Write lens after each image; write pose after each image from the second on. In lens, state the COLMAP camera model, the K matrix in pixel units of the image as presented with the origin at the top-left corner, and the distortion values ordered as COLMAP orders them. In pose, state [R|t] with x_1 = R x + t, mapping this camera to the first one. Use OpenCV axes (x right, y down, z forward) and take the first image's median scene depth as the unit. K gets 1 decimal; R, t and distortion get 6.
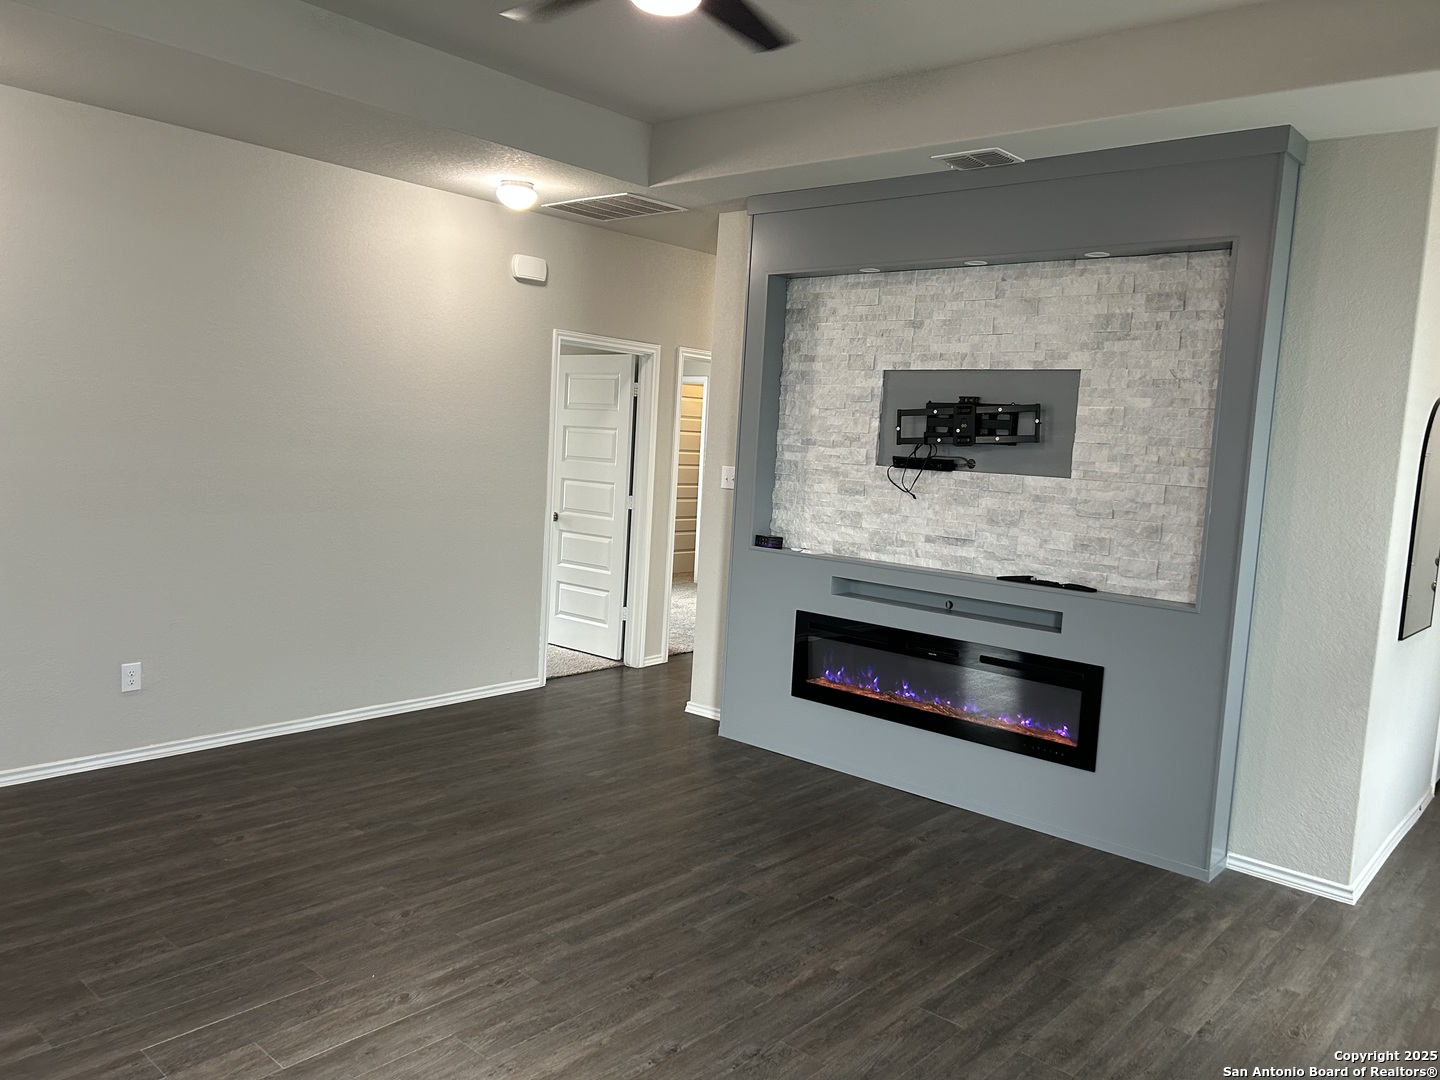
lens RADIAL K [[1087.5, 0, 715.5], [0, 1087.5, 536.9], [0, 0, 1]] dist [0.052922, -0.044592]
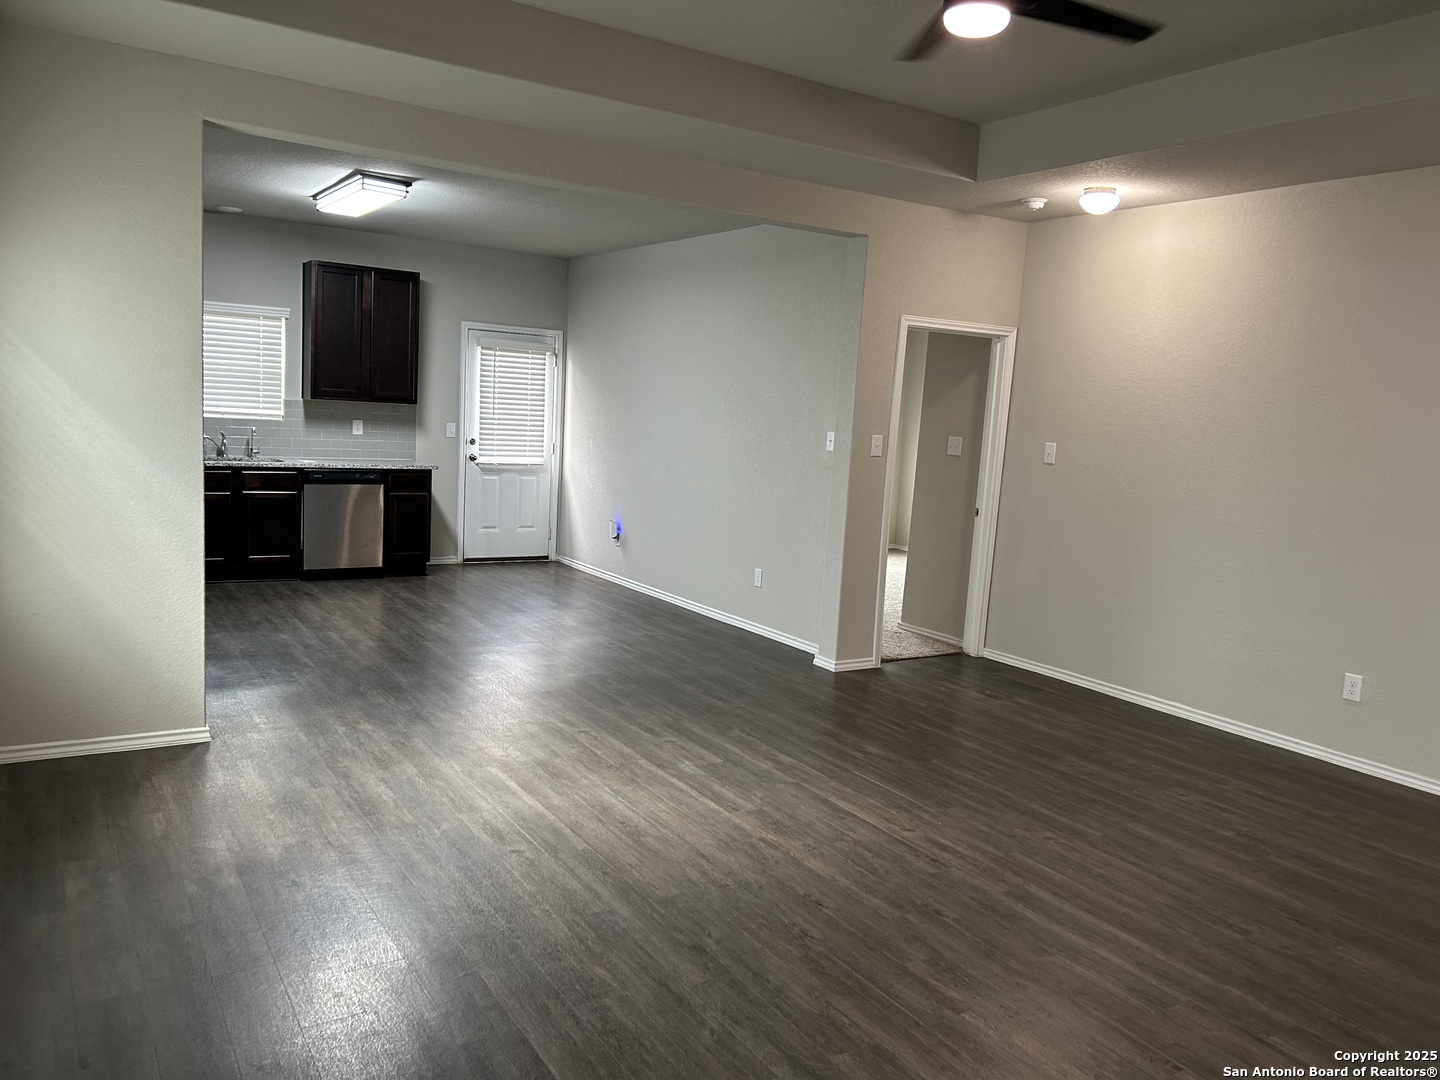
lens RADIAL K [[1087.5, 0, 726.0], [0, 1087.5, 535.8], [0, 0, 1]] dist [0.052922, -0.044592]
pose [[-0.274635, 0.042256, -0.960619, 0.916415], [-0.164107, 0.982317, 0.090128, -0.020606], [0.947441, 0.182397, -0.262844, 0.922549]]
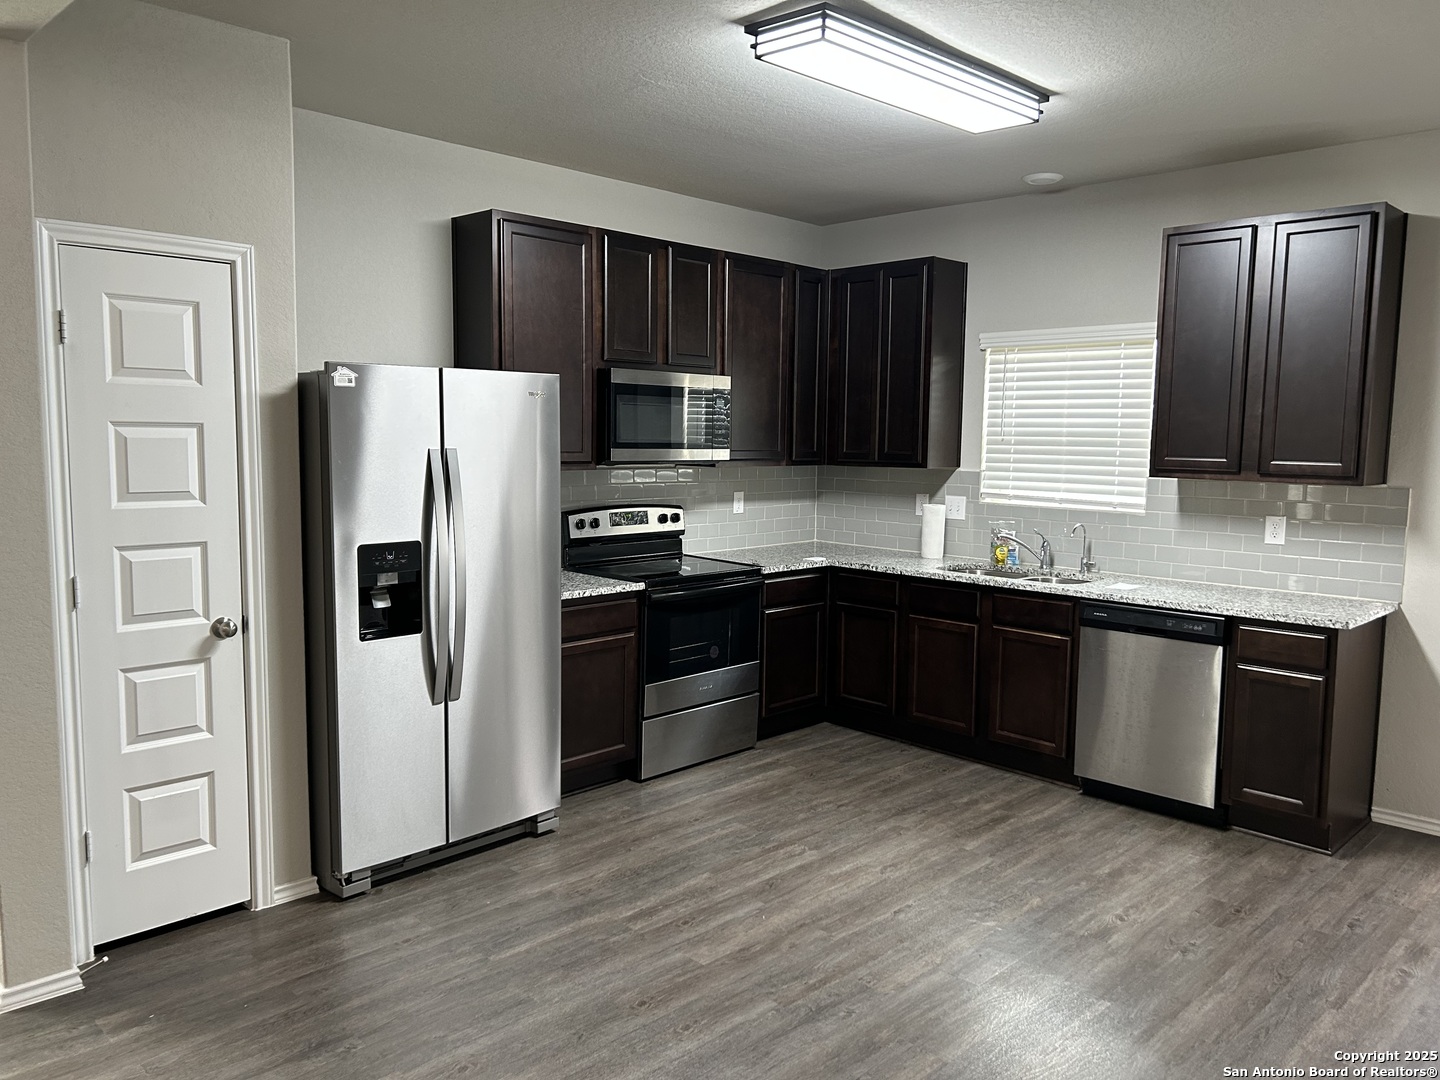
lens RADIAL K [[1087.5, 0, 719.3], [0, 1087.5, 544.5], [0, 0, 1]] dist [0.052922, -0.044592]
pose [[-0.995434, -0.074013, 0.060280, -0.657026], [-0.059567, 0.975107, 0.213583, -0.123568], [-0.074587, 0.209017, -0.975063, 0.759705]]
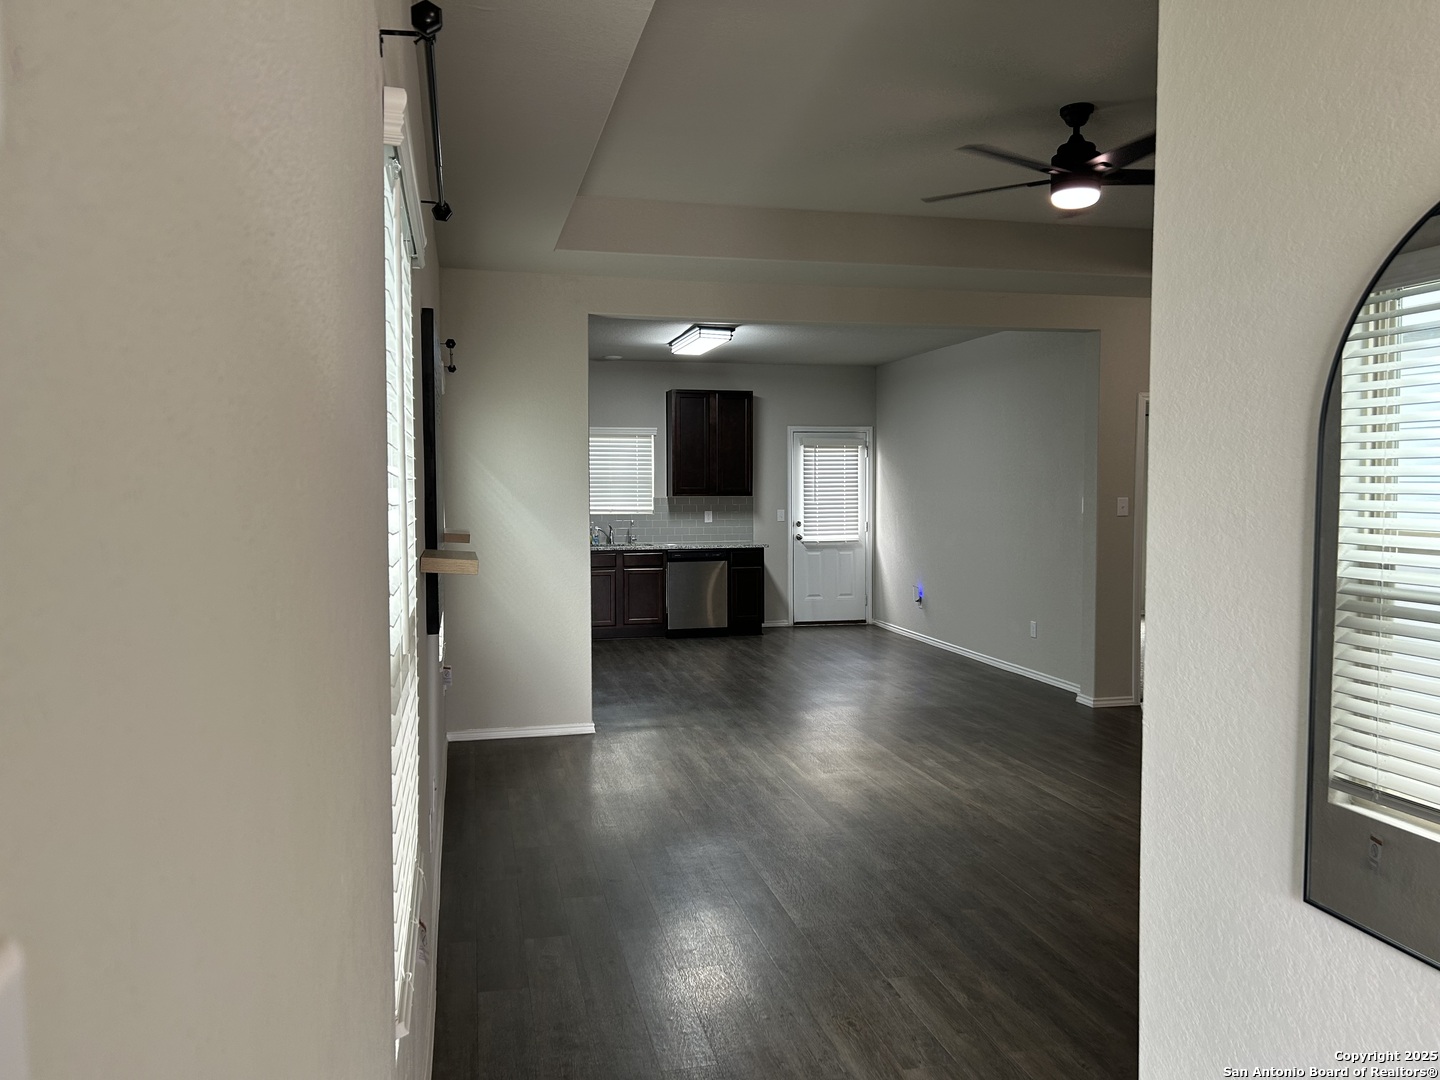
lens RADIAL K [[1087.5, 0, 718.9], [0, 1087.5, 539.3], [0, 0, 1]] dist [0.052922, -0.044592]
pose [[-0.583328, -0.015833, -0.812082, 1.237998], [-0.109929, 0.992150, 0.059619, -0.024894], [0.804763, 0.124049, -0.580489, 1.256100]]
